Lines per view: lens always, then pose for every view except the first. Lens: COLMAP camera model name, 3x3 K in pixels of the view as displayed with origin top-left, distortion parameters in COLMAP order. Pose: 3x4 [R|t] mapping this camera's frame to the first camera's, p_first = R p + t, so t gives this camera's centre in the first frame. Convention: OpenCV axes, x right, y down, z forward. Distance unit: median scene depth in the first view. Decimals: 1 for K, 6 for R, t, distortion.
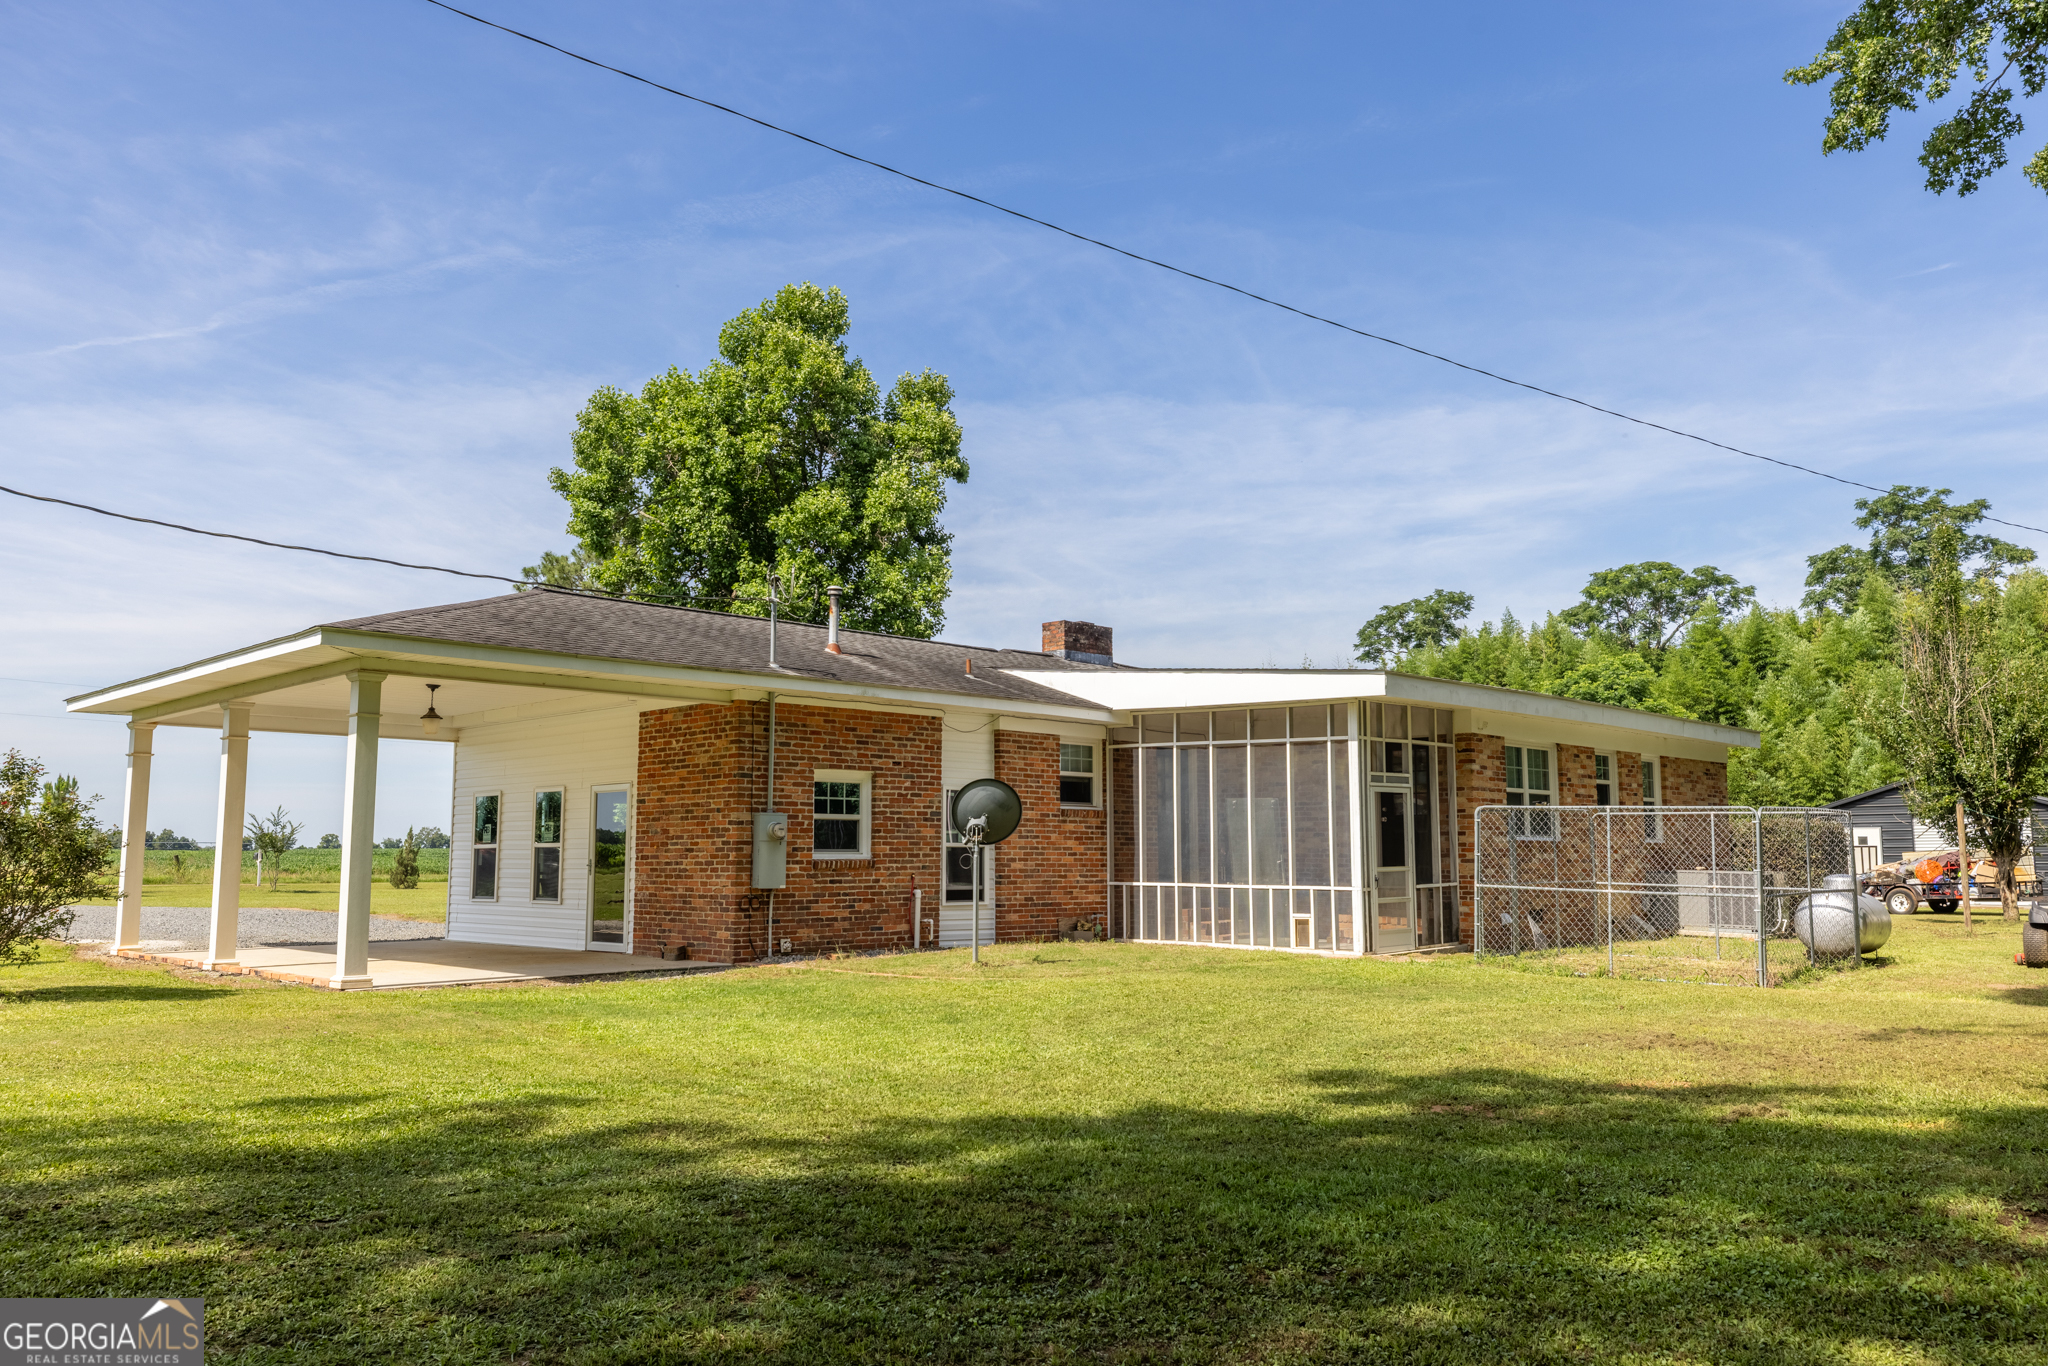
lens RADIAL K [[1513.1, 0, 1022.5], [0, 1513.1, 679.3], [0, 0, 1]] dist [0.001003, -0.000694]
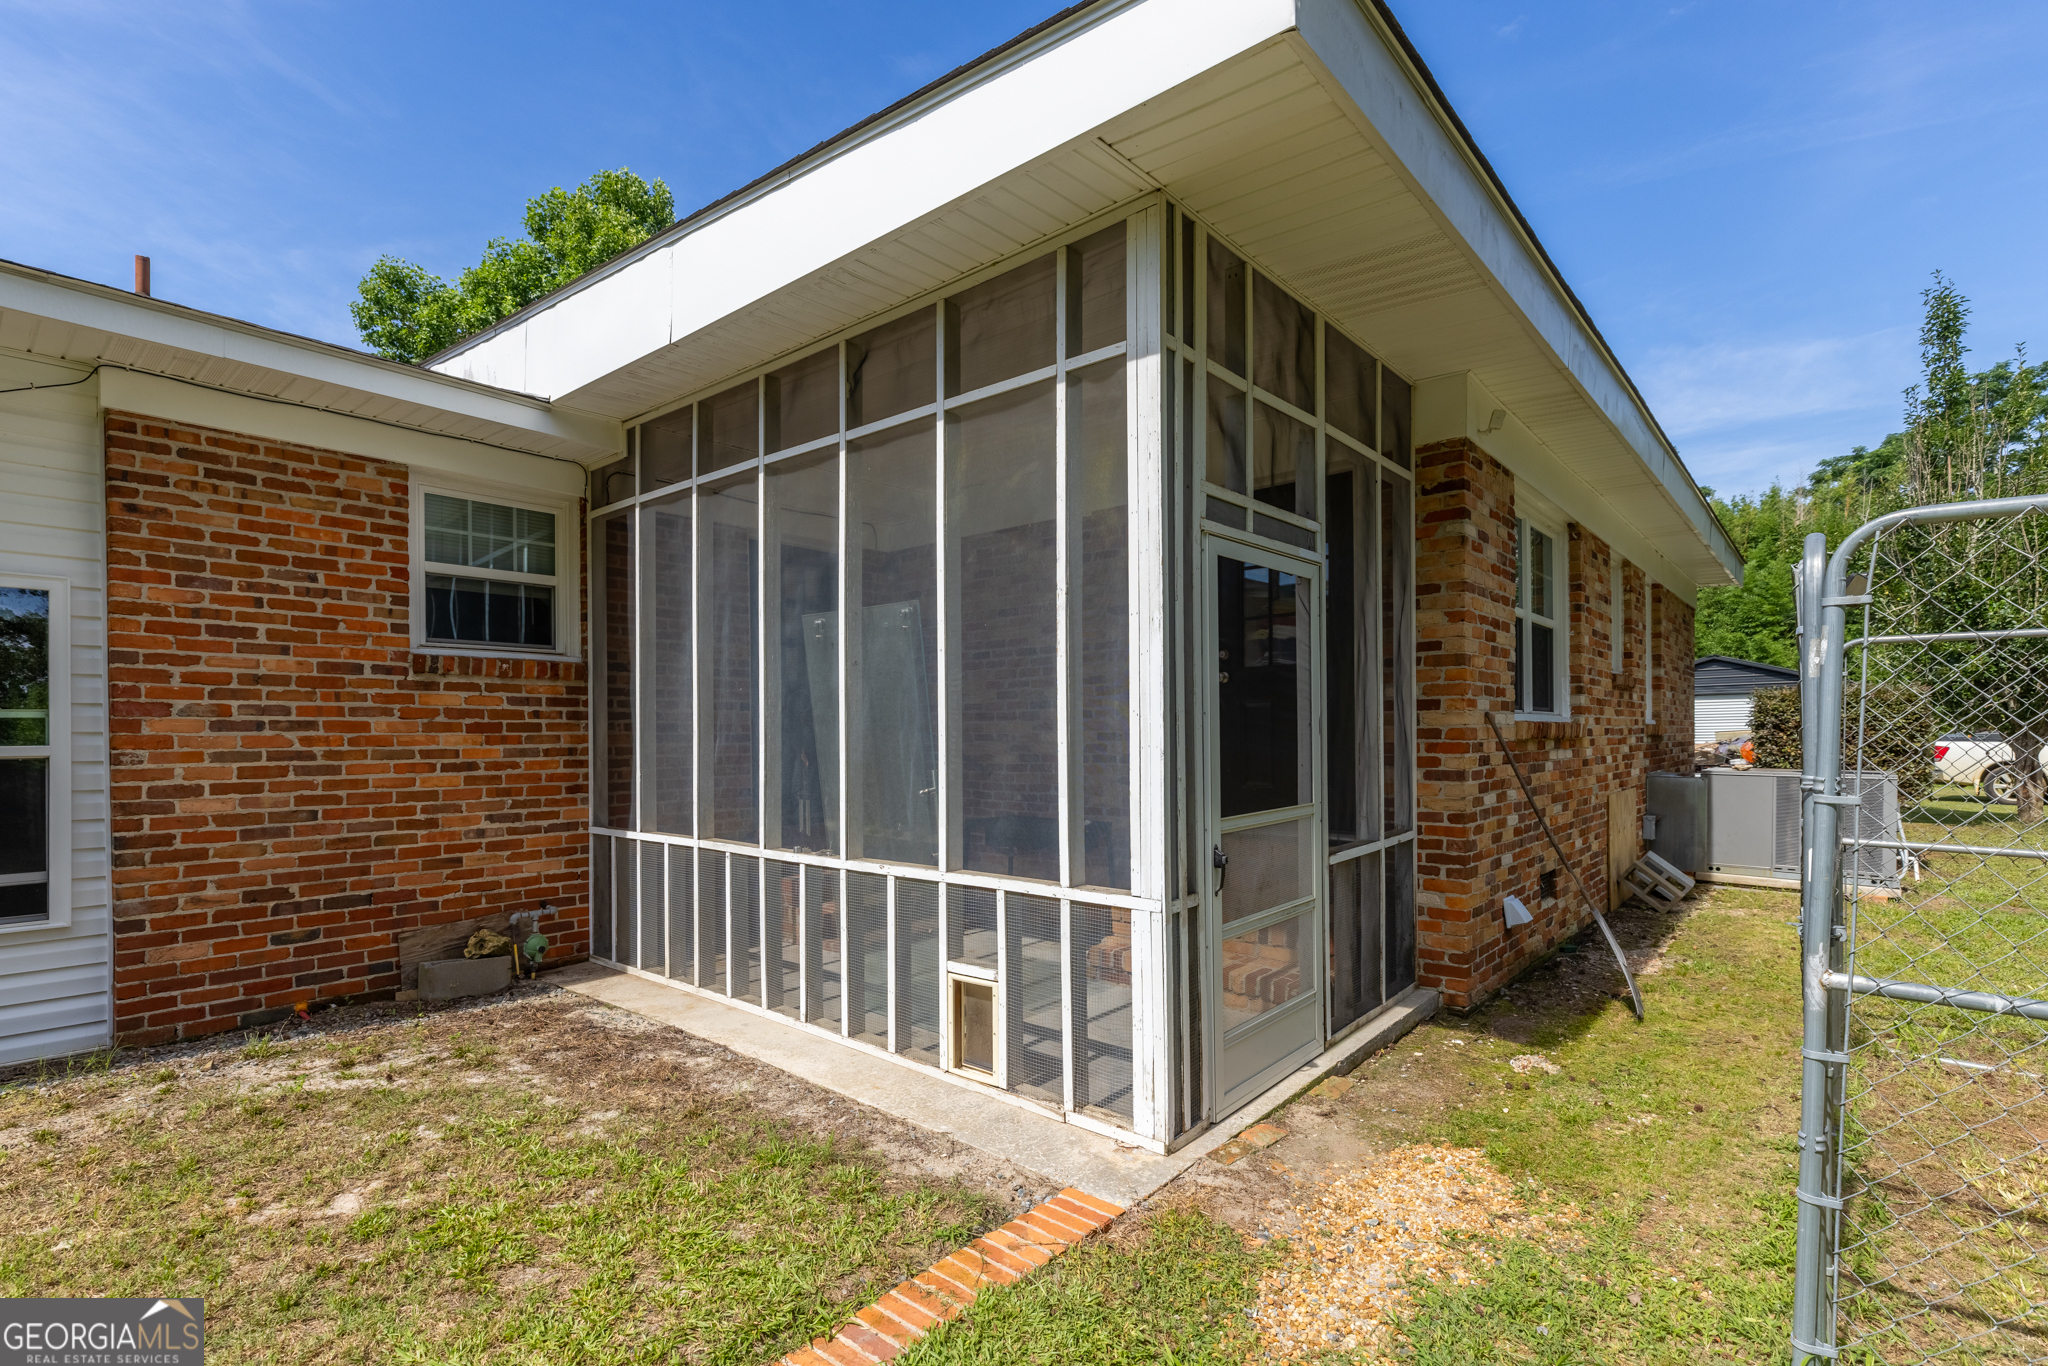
lens RADIAL K [[927.6, 0, 998.0], [0, 927.6, 747.3], [0, 0, 1]] dist [0.014113, -0.000053]
pose [[0.999373, -0.011503, 0.033477, 0.178113], [0.007143, 0.991806, 0.127552, 0.084268], [-0.034670, -0.127233, 0.991267, 0.791834]]
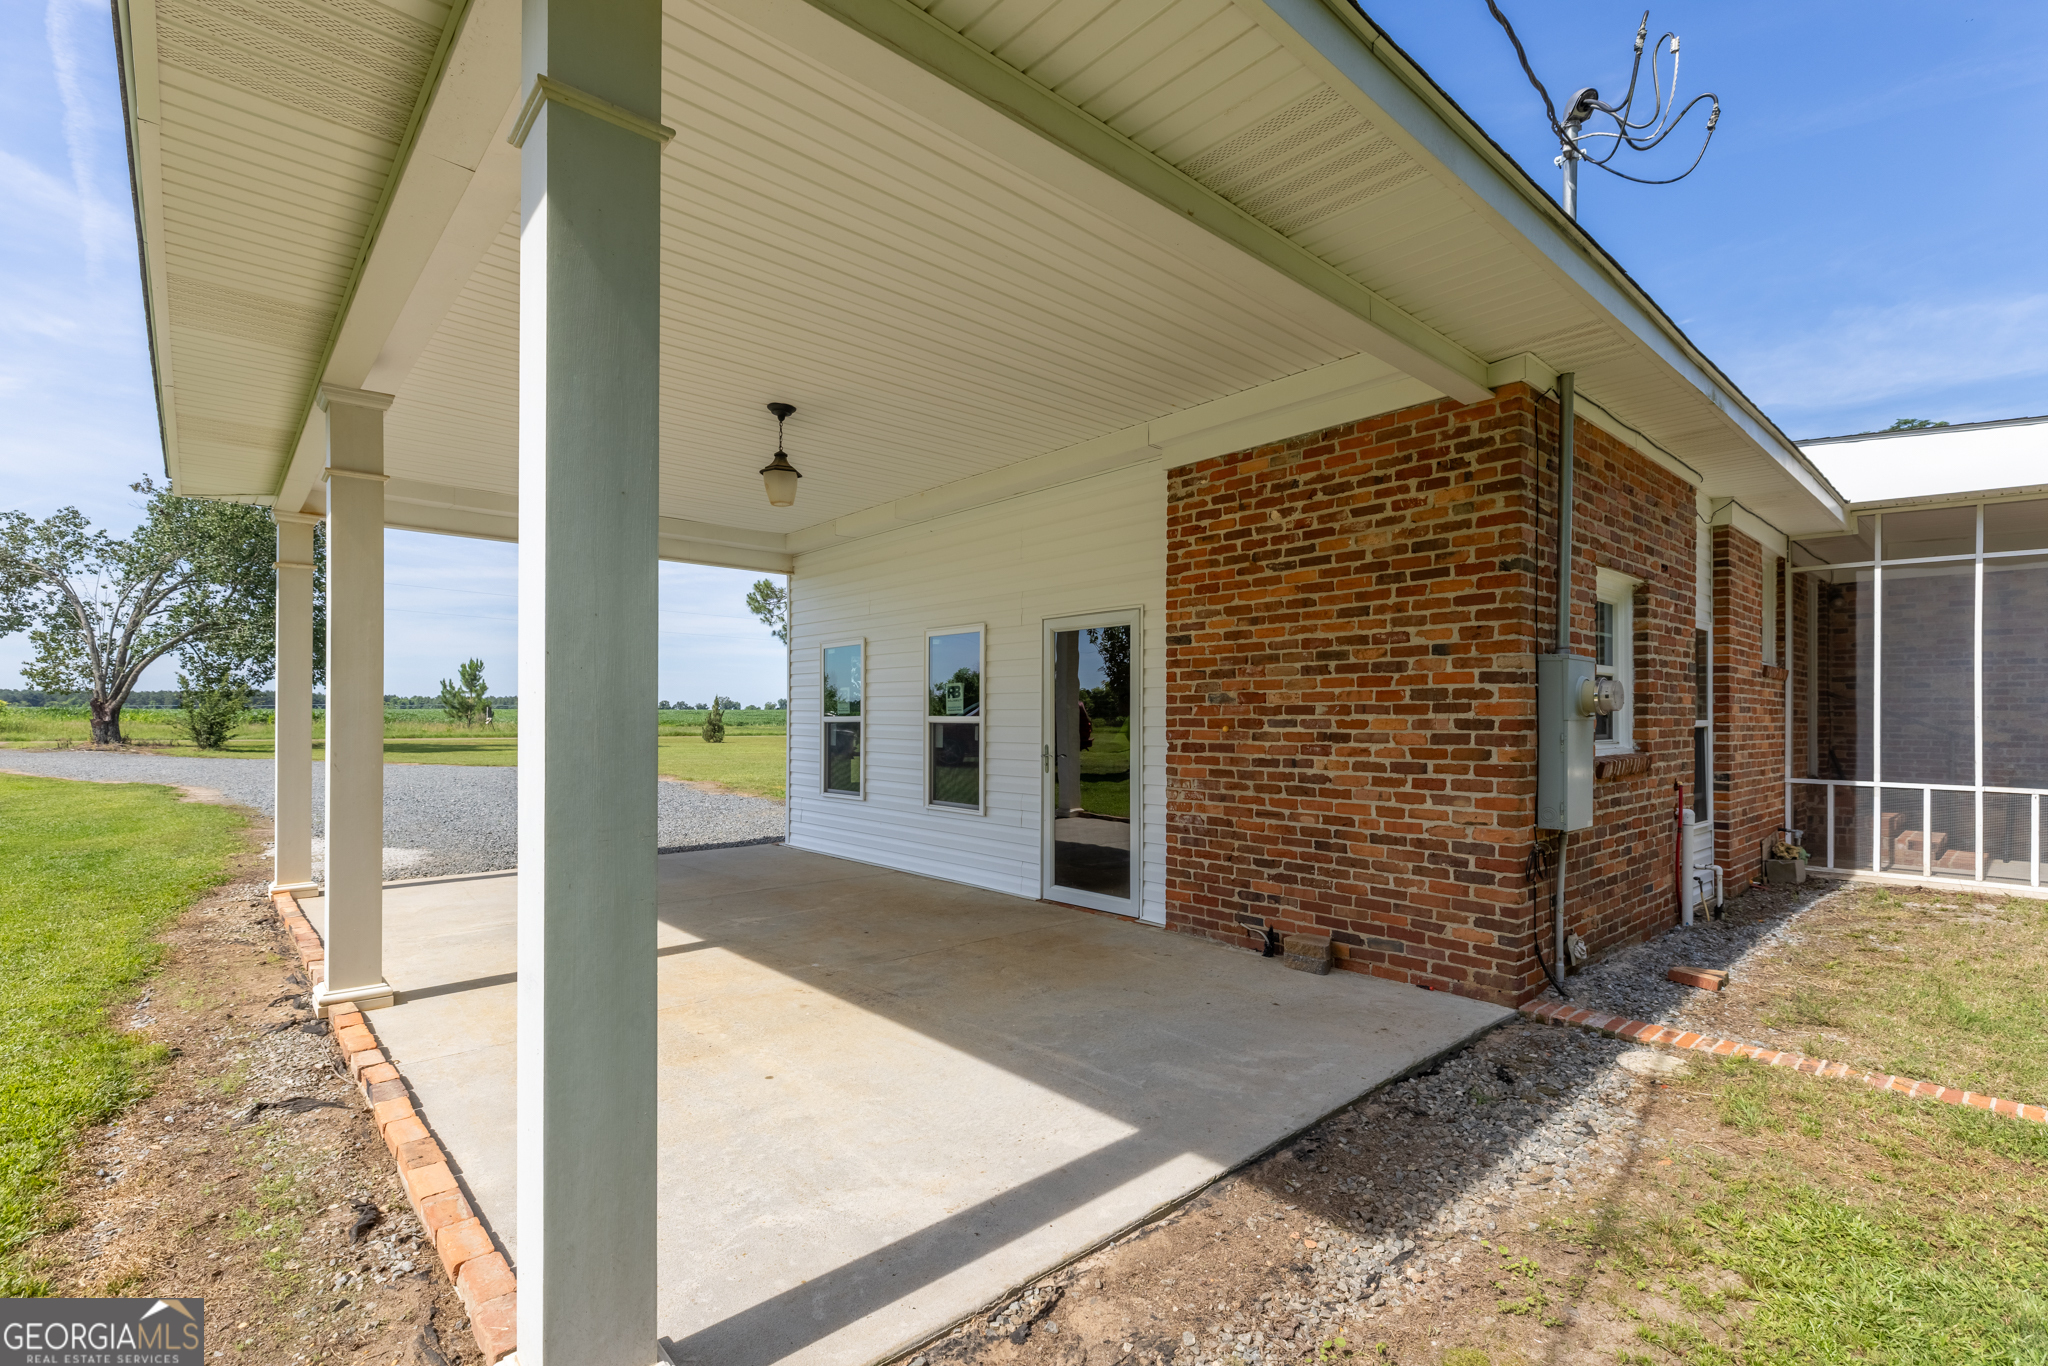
lens RADIAL K [[927.6, 0, 1015.5], [0, 927.6, 715.9], [0, 0, 1]] dist [0.014113, -0.000053]
pose [[0.997842, 0.004523, -0.065507, -0.266835], [0.003200, 0.993090, 0.117313, 0.064109], [0.065585, -0.117270, 0.990932, 0.629572]]
